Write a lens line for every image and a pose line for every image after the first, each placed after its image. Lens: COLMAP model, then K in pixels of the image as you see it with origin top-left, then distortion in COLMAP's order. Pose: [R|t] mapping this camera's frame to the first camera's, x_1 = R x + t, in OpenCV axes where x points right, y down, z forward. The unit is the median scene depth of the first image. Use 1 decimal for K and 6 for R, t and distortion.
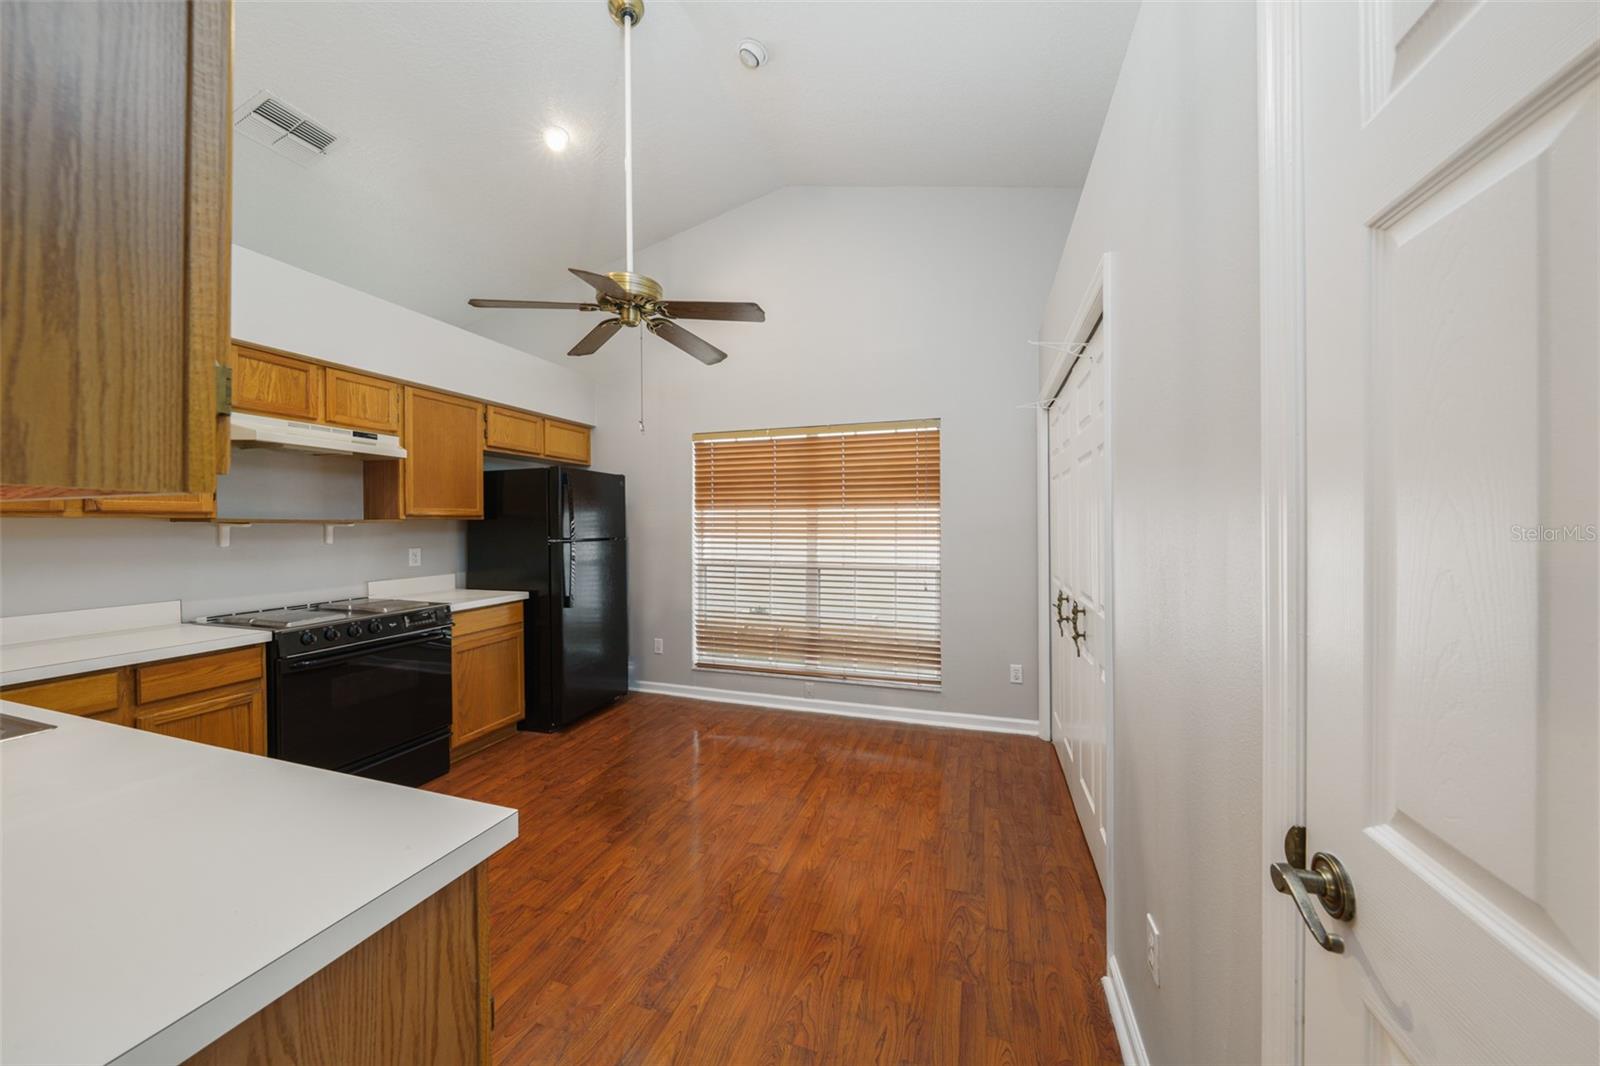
lens RADIAL K [[543.6, 0, 800.0], [0, 543.6, 527.0], [0, 0, 1]] dist [-0.002393, -0.000045]
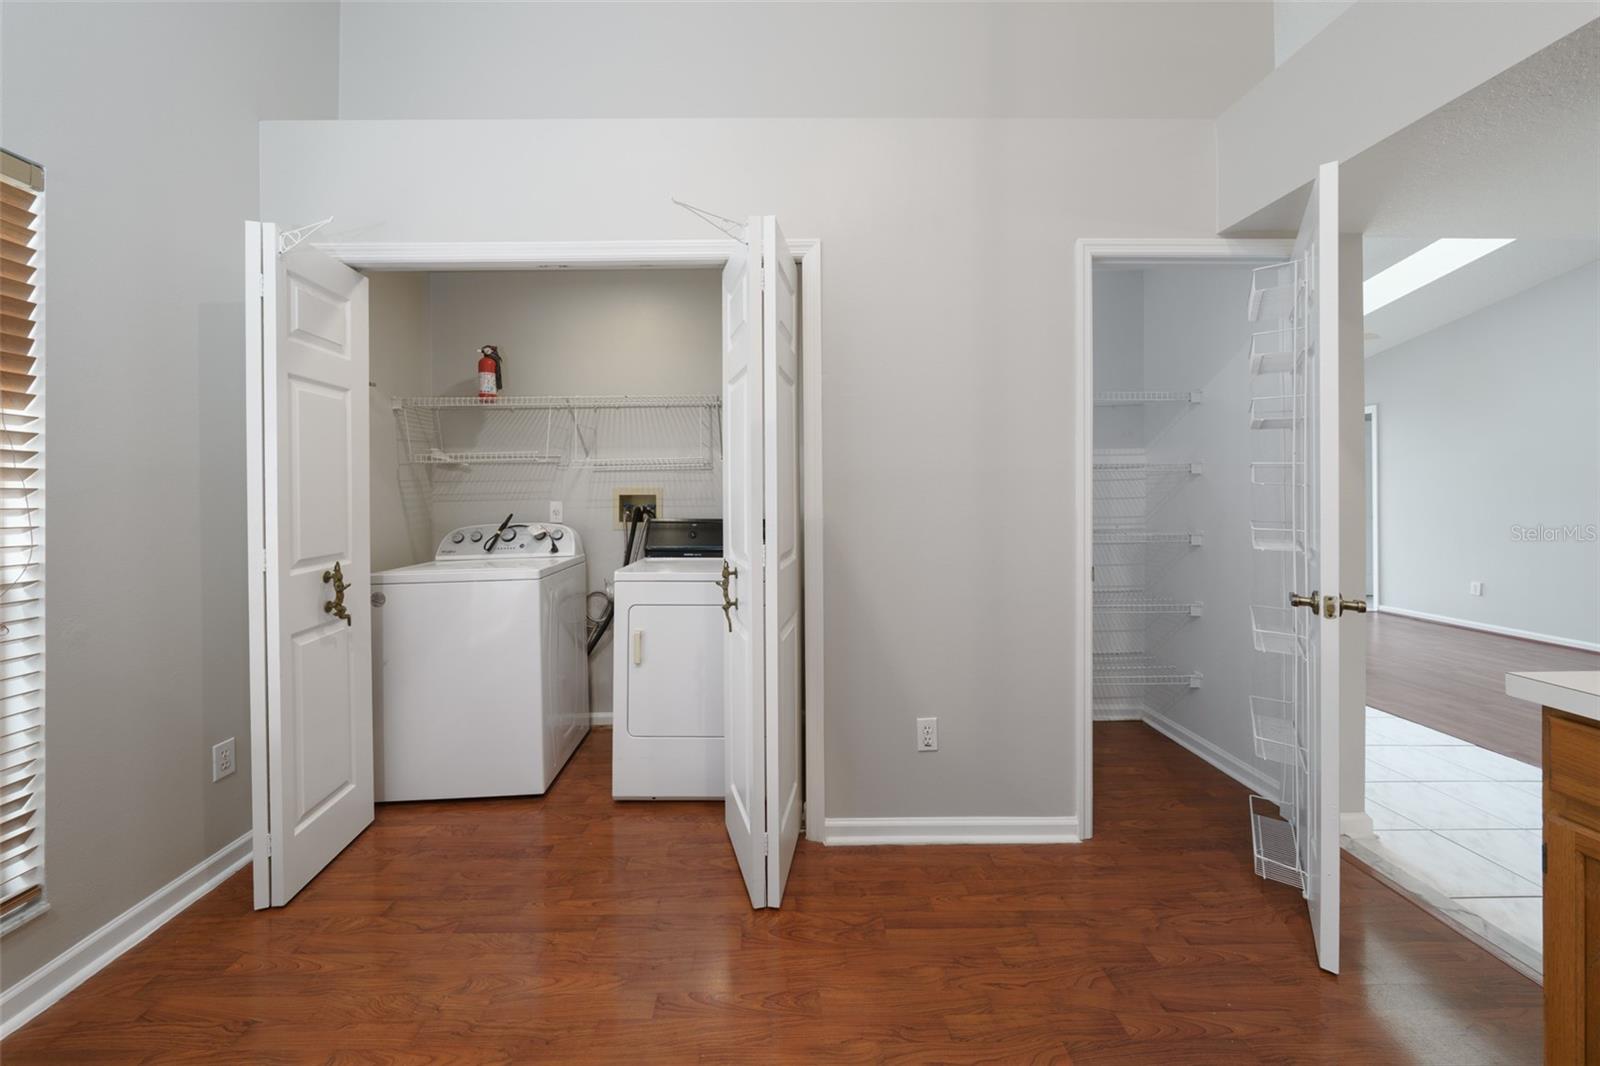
lens RADIAL K [[580.7, 0, 778.5], [0, 580.7, 501.2], [0, 0, 1]] dist [-0.002620, -0.000082]
pose [[-0.321179, -0.010338, 0.946962, -0.327502], [0.006712, 0.999890, 0.013193, 0.030819], [-0.946995, 0.010594, -0.321074, 0.802655]]
